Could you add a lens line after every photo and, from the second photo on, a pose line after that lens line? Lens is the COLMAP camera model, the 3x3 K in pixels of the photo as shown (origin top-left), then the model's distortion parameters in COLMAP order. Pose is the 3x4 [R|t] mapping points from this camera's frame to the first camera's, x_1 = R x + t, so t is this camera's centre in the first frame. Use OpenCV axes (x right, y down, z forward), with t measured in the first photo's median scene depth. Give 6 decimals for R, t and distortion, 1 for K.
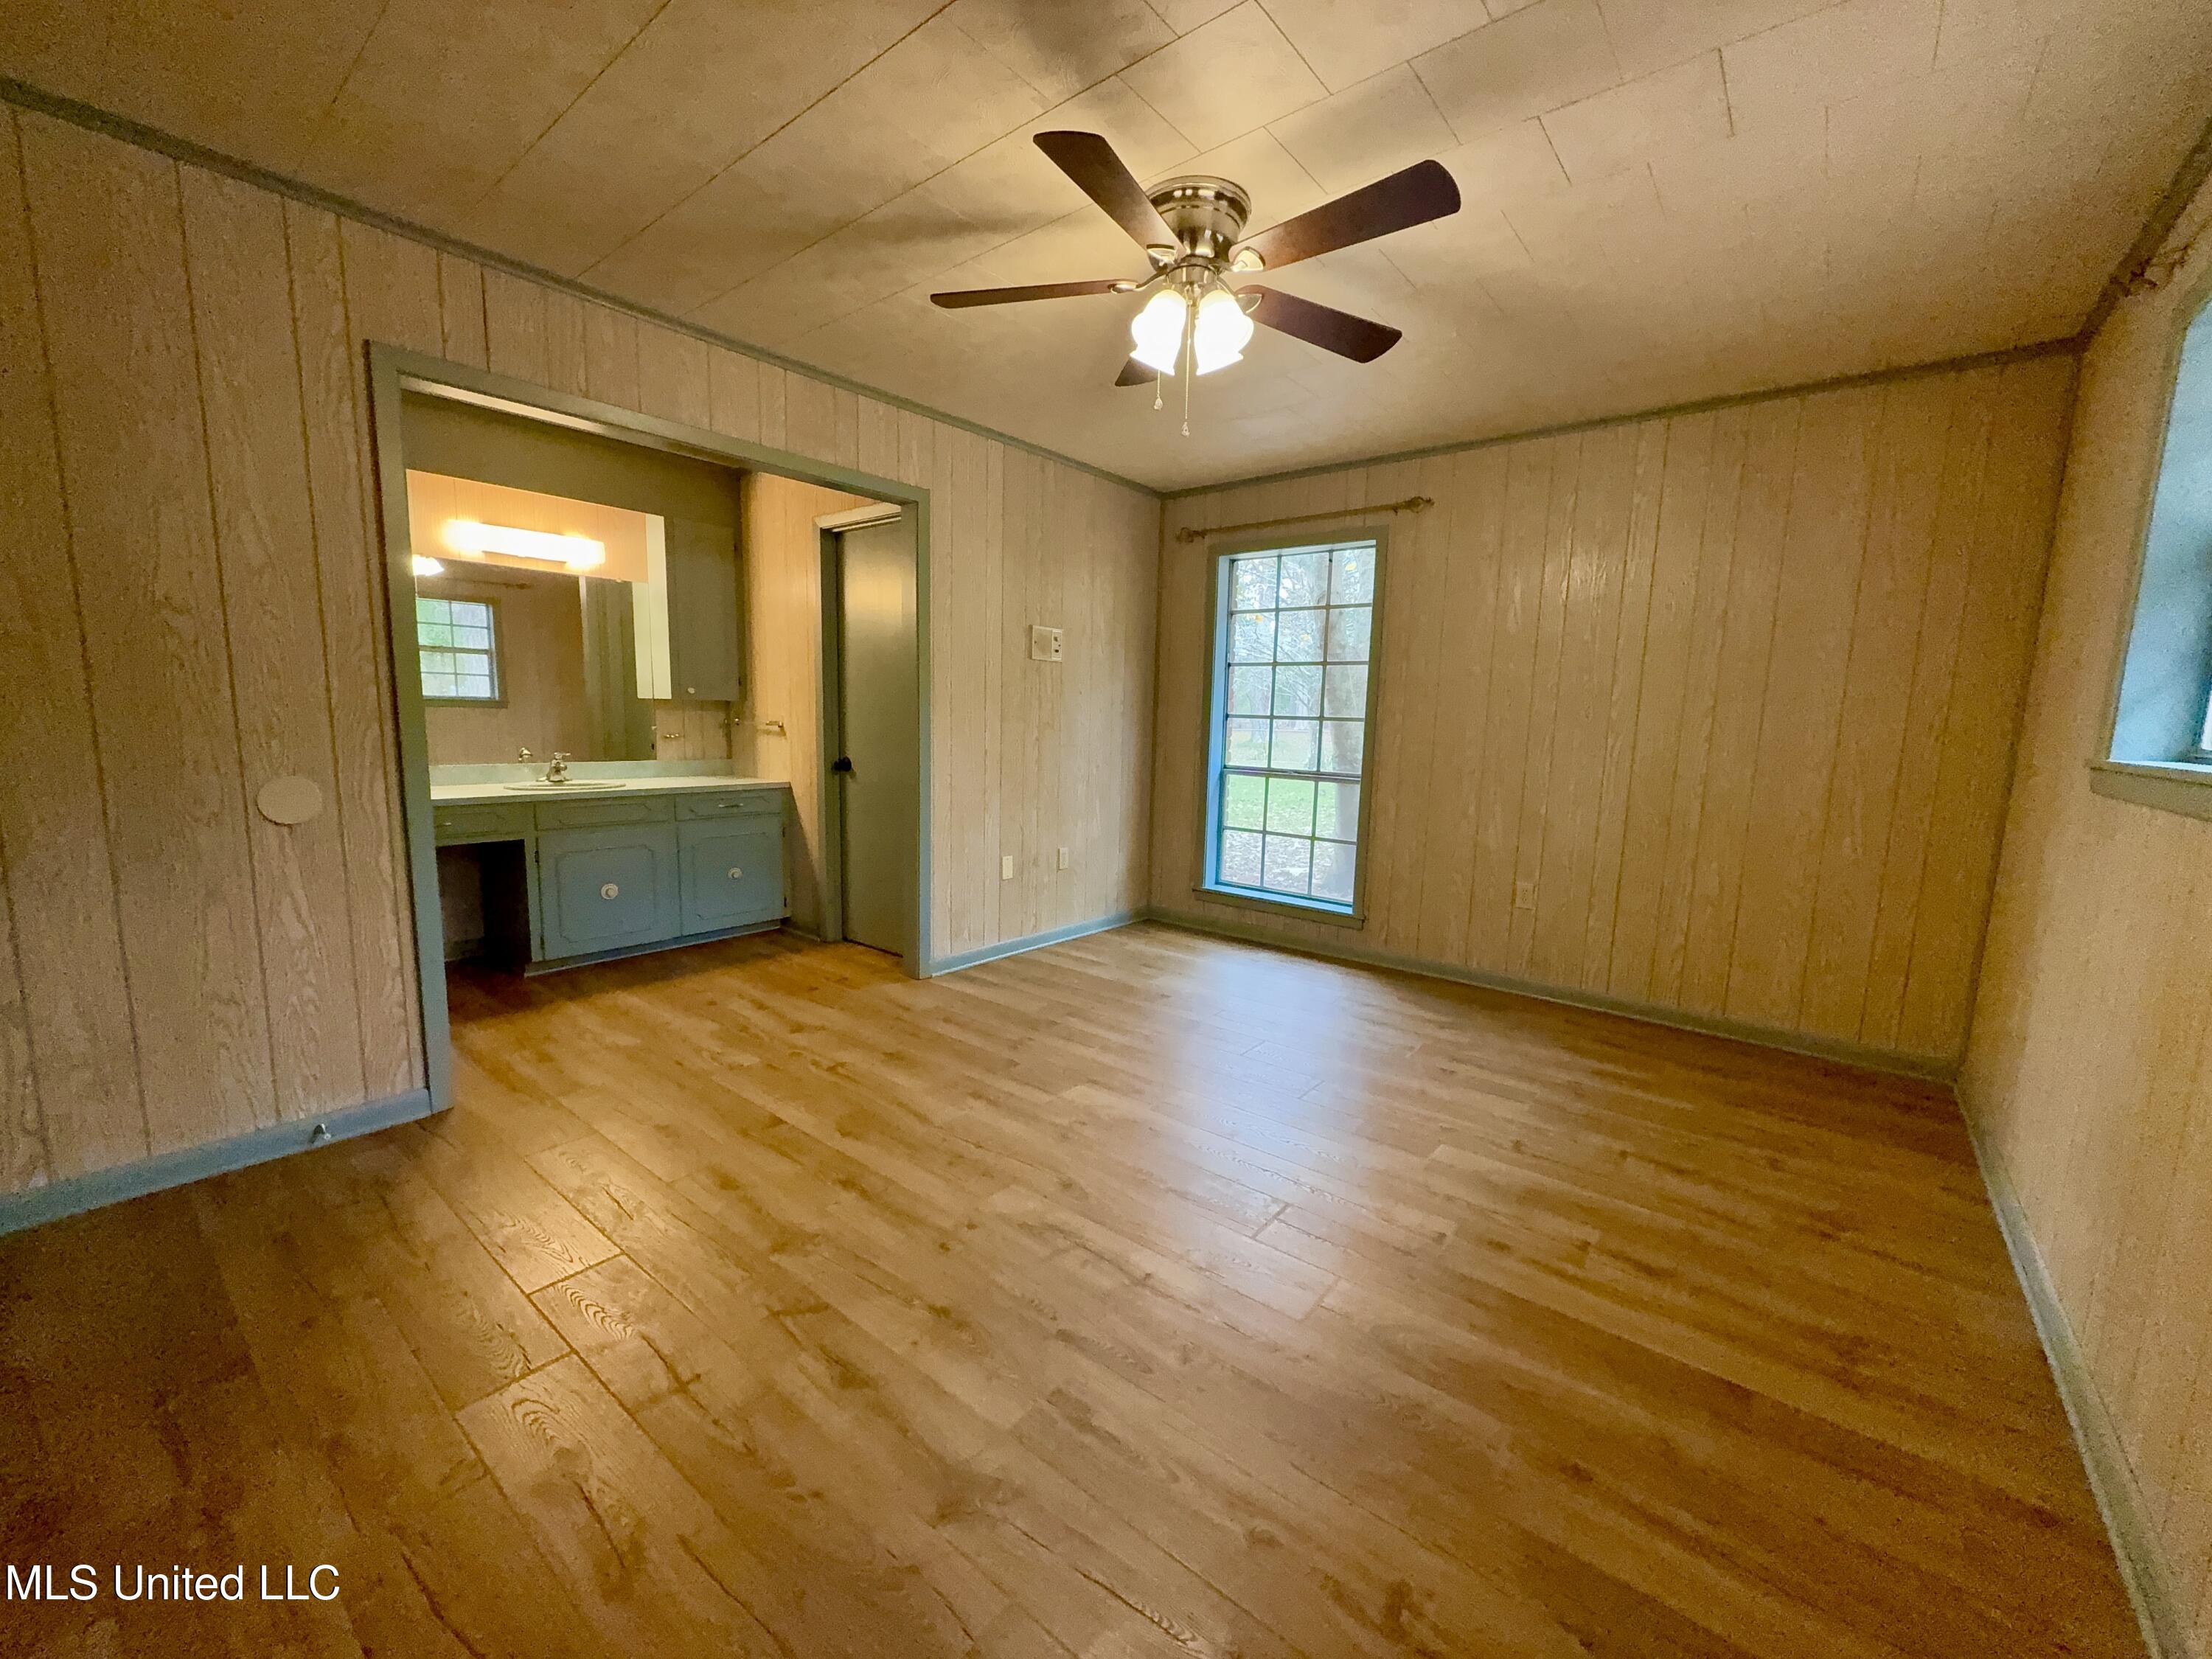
lens RADIAL K [[881.3, 0, 1114.4], [0, 881.3, 835.9], [0, 0, 1]] dist [0.000575, 0.000427]
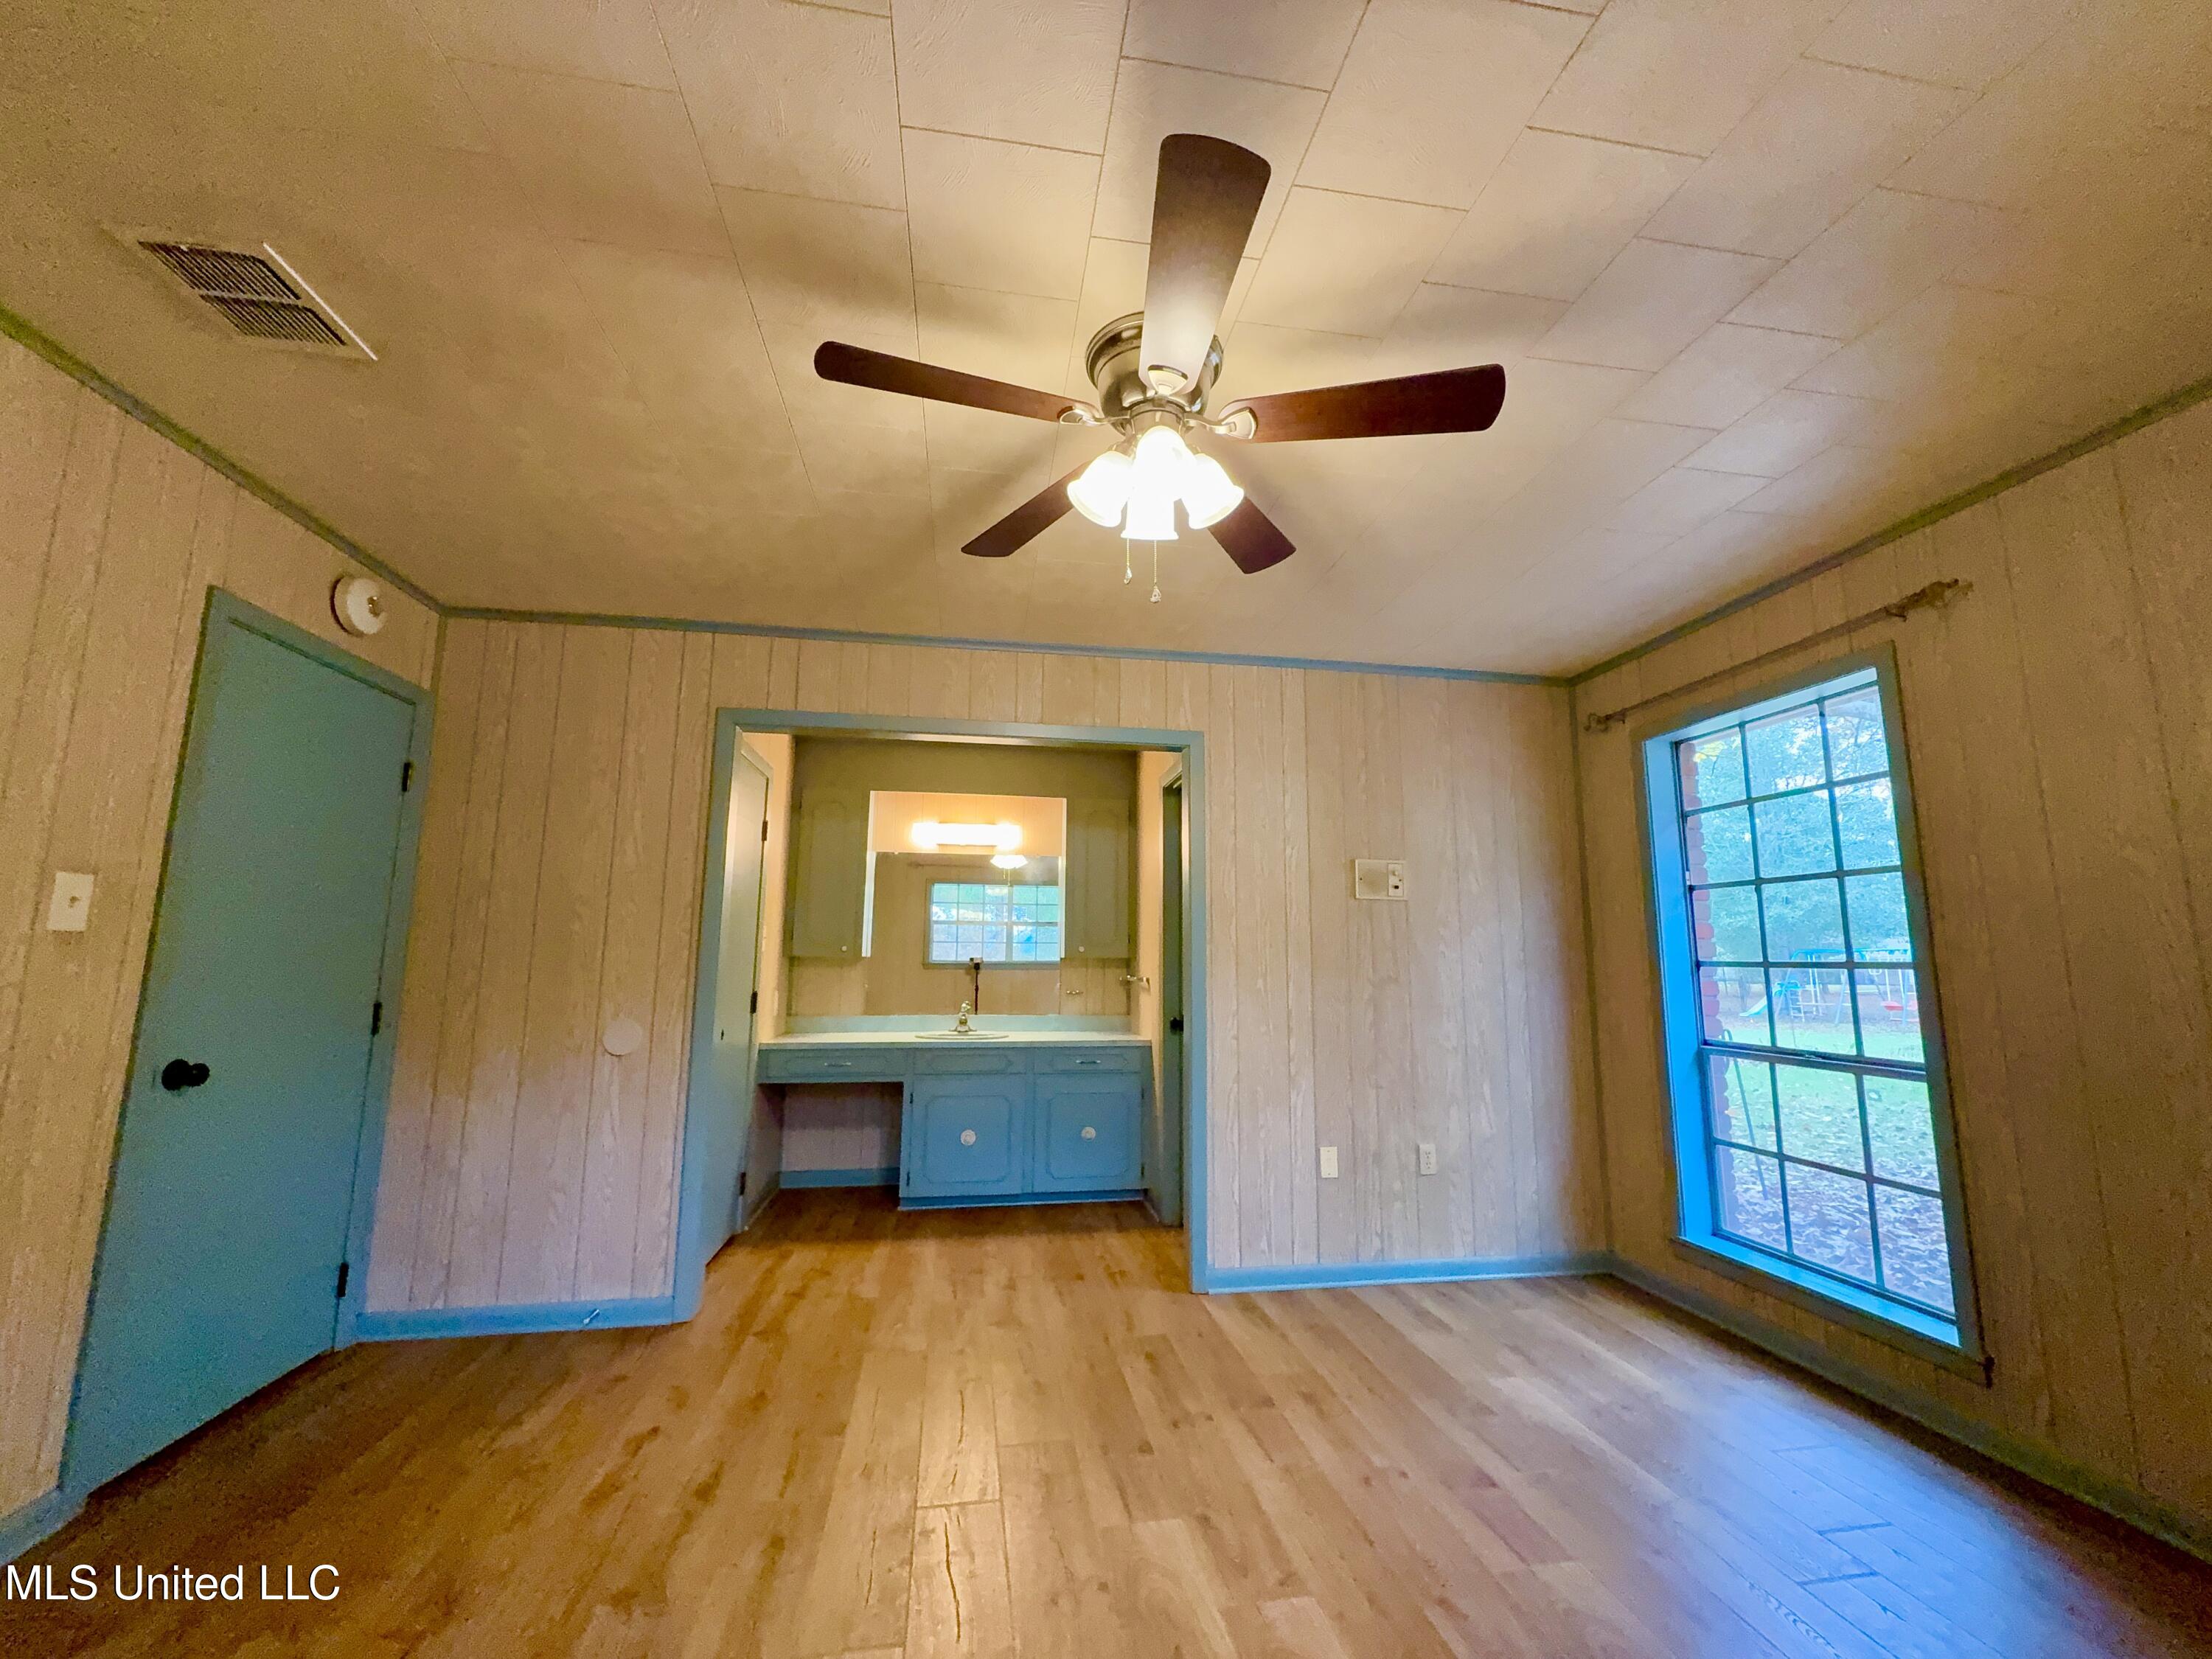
lens RADIAL K [[881.3, 0, 1111.6], [0, 881.3, 832.8], [0, 0, 1]] dist [0.000575, 0.000427]
pose [[0.745210, -0.116366, -0.656598, 0.306156], [-0.080505, 0.961754, -0.261817, -0.027238], [0.661953, 0.247967, 0.707341, 0.266956]]
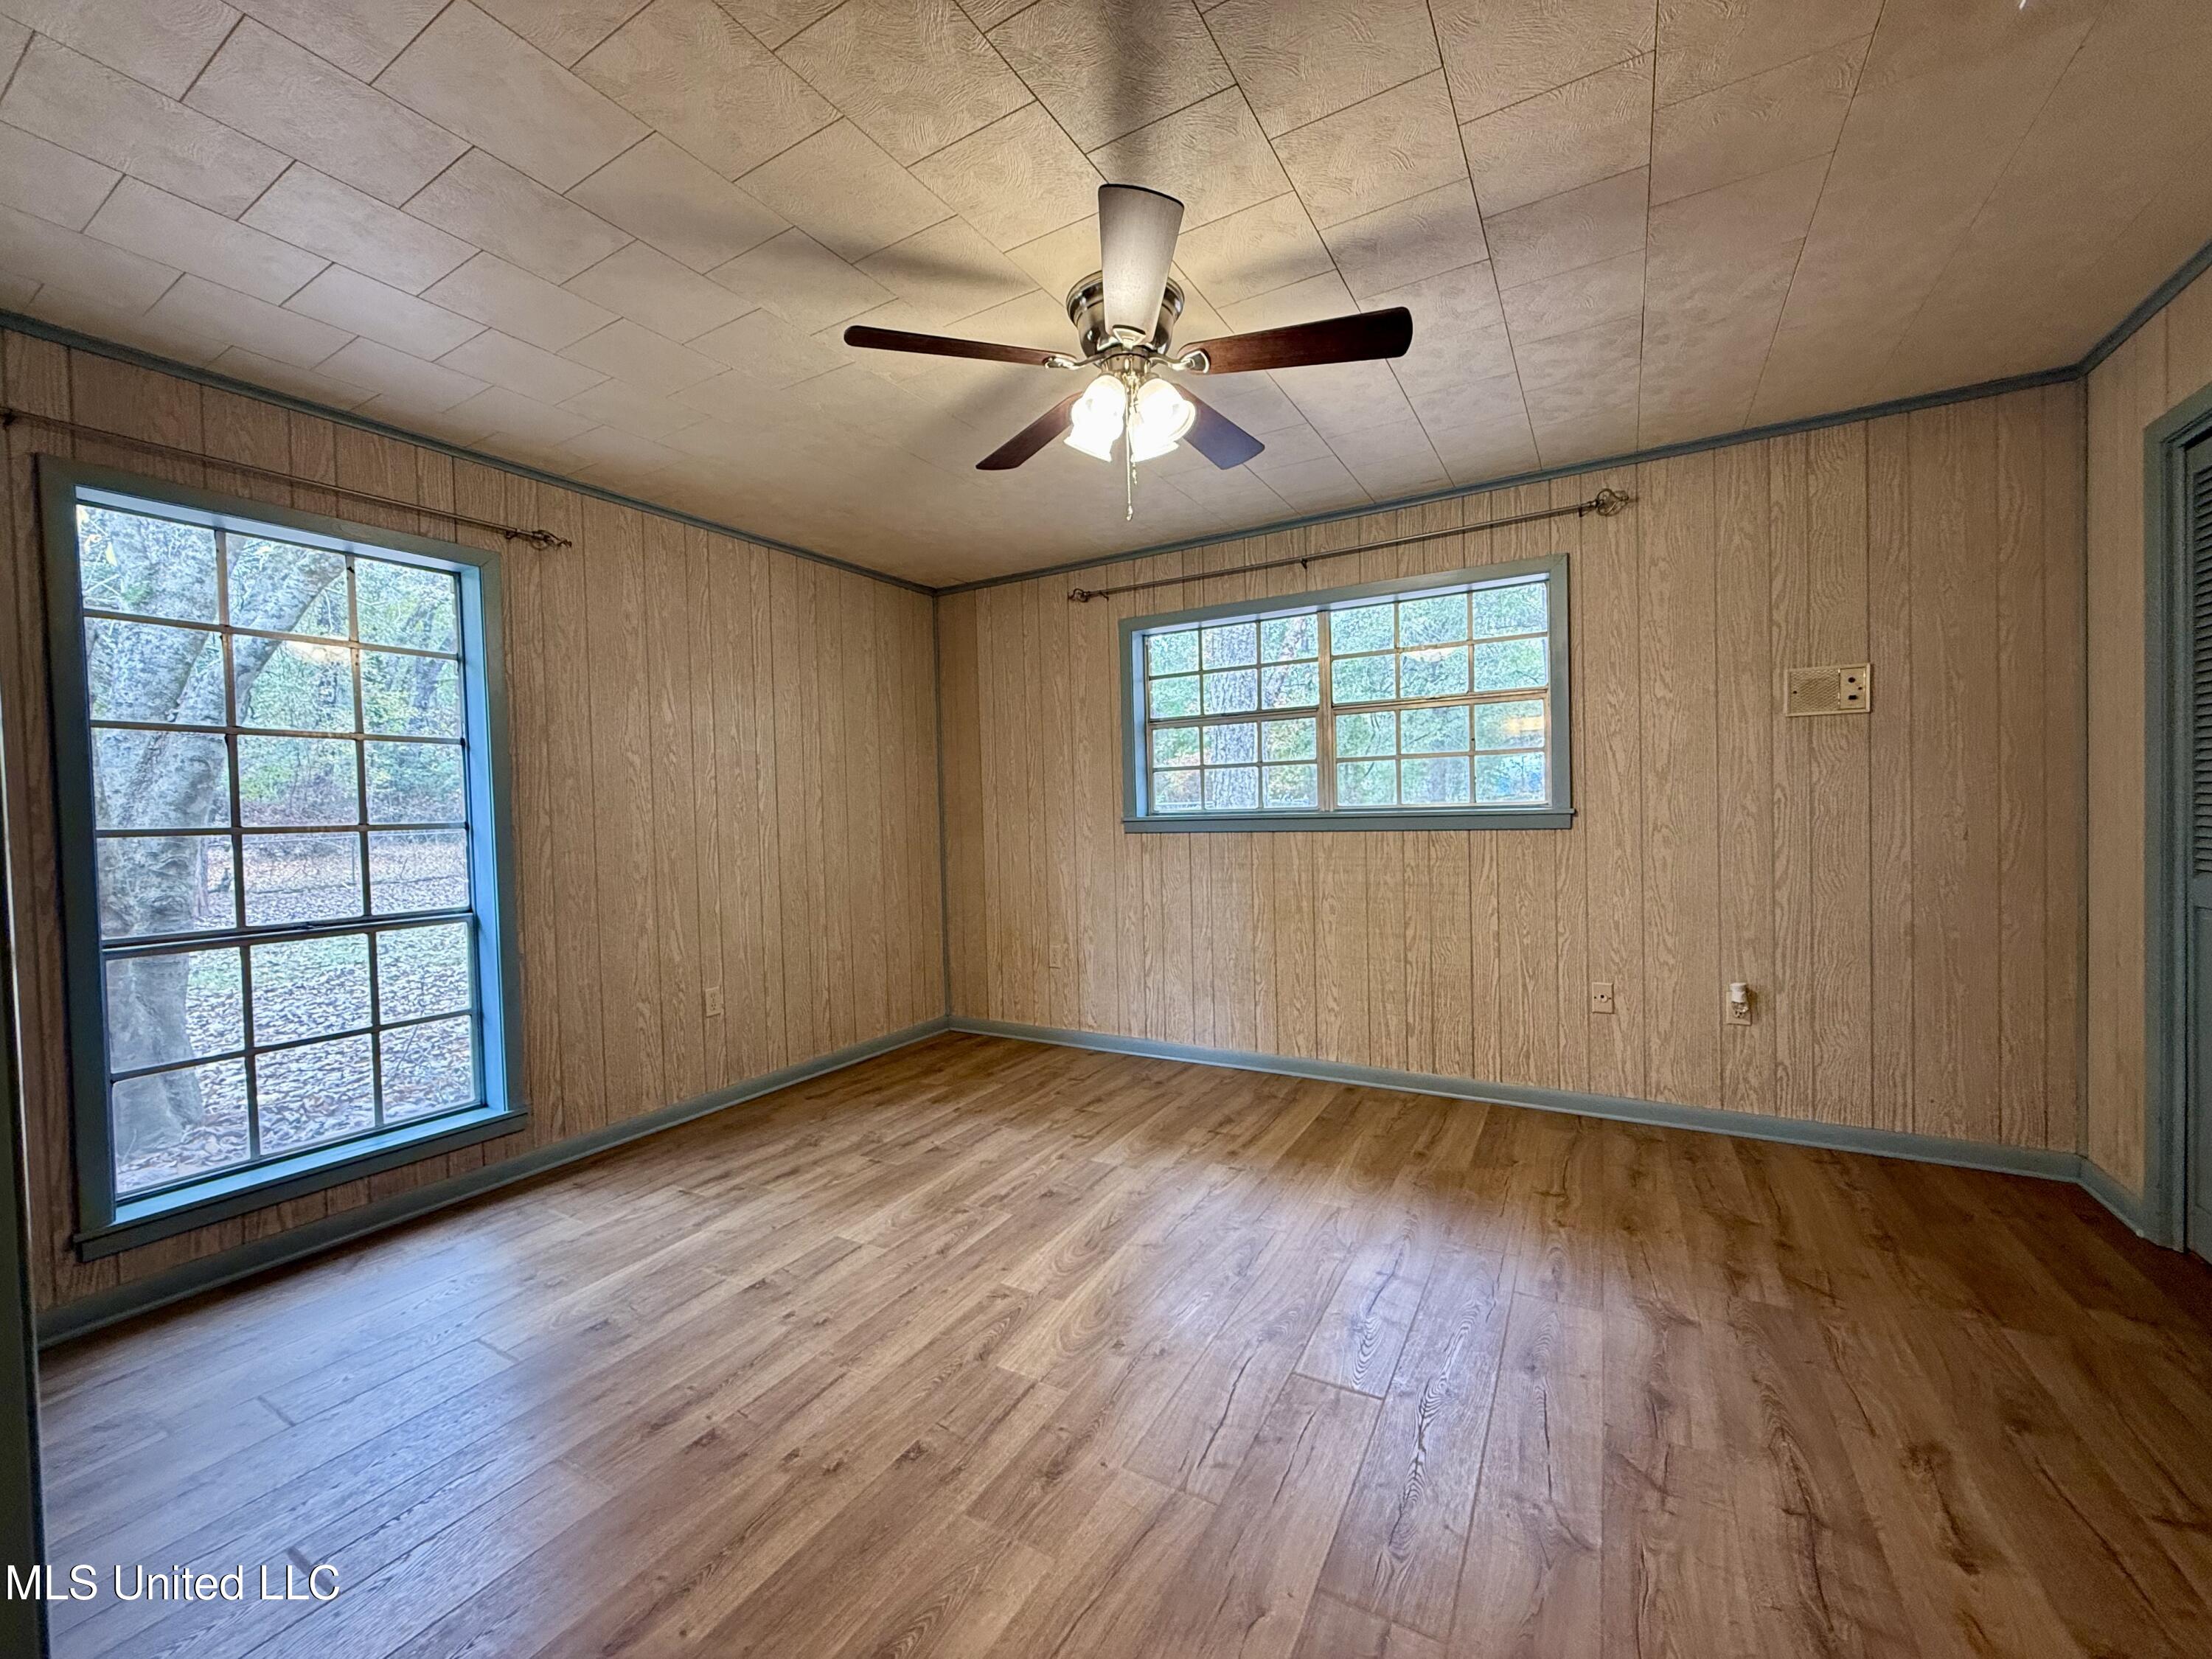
lens RADIAL K [[881.3, 0, 1103.7], [0, 881.3, 834.7], [0, 0, 1]] dist [0.000575, 0.000427]
pose [[-0.154665, -0.048583, 0.986772, -0.500730], [0.161351, 0.984138, 0.073743, -0.106748], [-0.974702, 0.170622, -0.144373, 0.692759]]
